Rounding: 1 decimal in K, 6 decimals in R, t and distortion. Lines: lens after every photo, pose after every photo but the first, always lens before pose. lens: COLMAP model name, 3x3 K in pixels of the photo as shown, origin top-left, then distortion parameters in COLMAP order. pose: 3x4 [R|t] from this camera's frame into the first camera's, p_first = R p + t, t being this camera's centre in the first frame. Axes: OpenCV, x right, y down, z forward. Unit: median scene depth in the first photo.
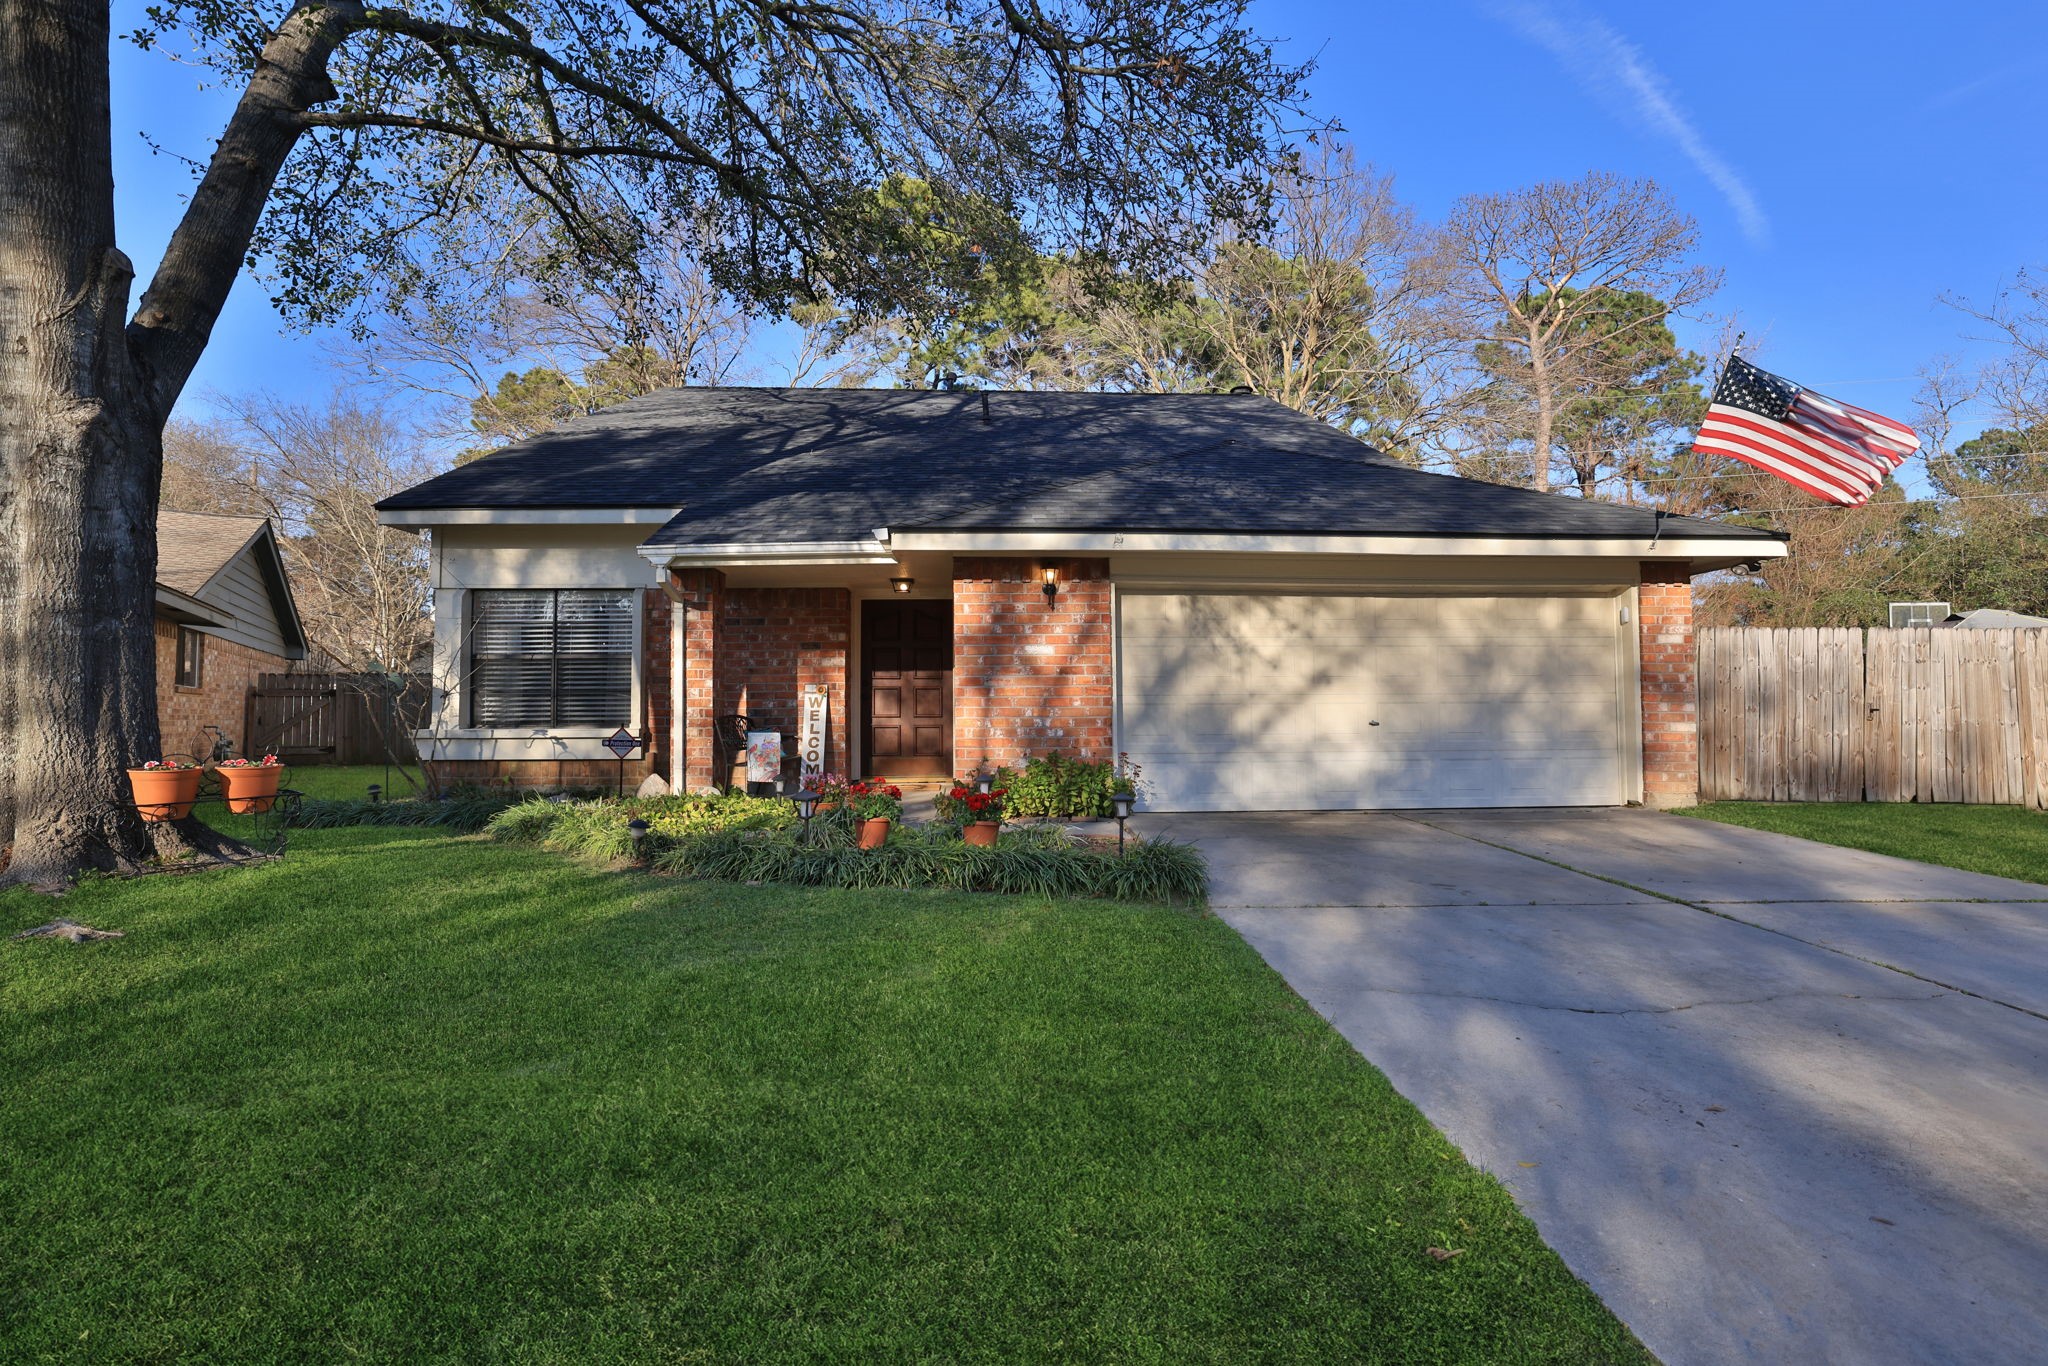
lens RADIAL K [[872.1, 0, 1024.7], [0, 872.1, 681.9], [0, 0, 1]] dist [-0.000285, -0.000029]
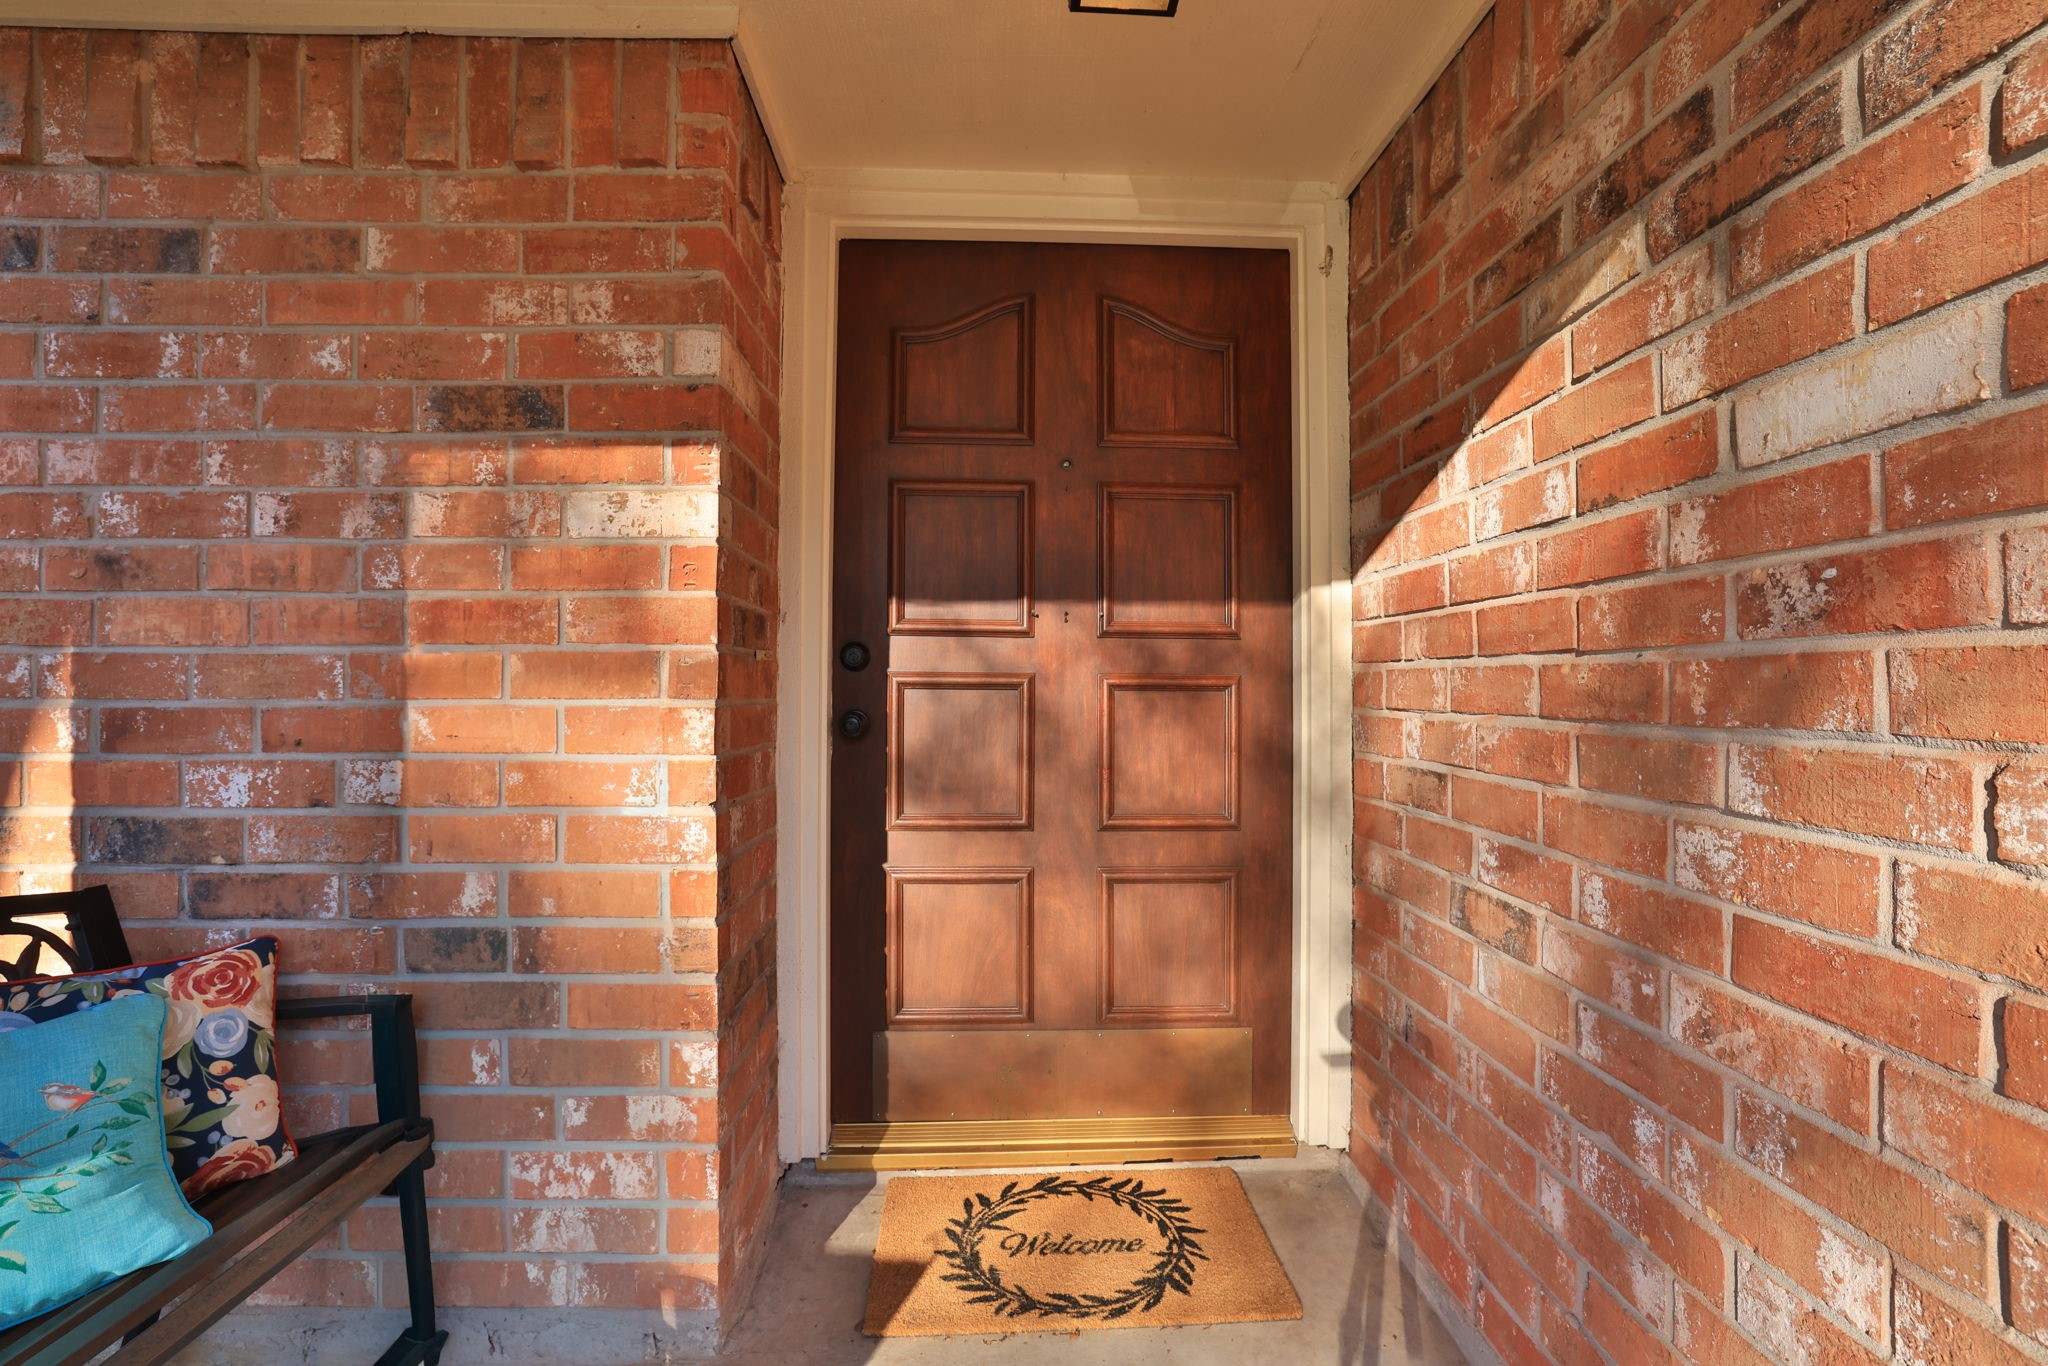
lens RADIAL K [[872.1, 0, 1020.2], [0, 872.1, 682.0], [0, 0, 1]] dist [-0.000285, -0.000029]
pose [[0.999838, 0.007210, -0.016474, -0.150040], [-0.007170, 0.999971, 0.002487, 0.005978], [0.016492, -0.002368, 0.999861, 0.848020]]
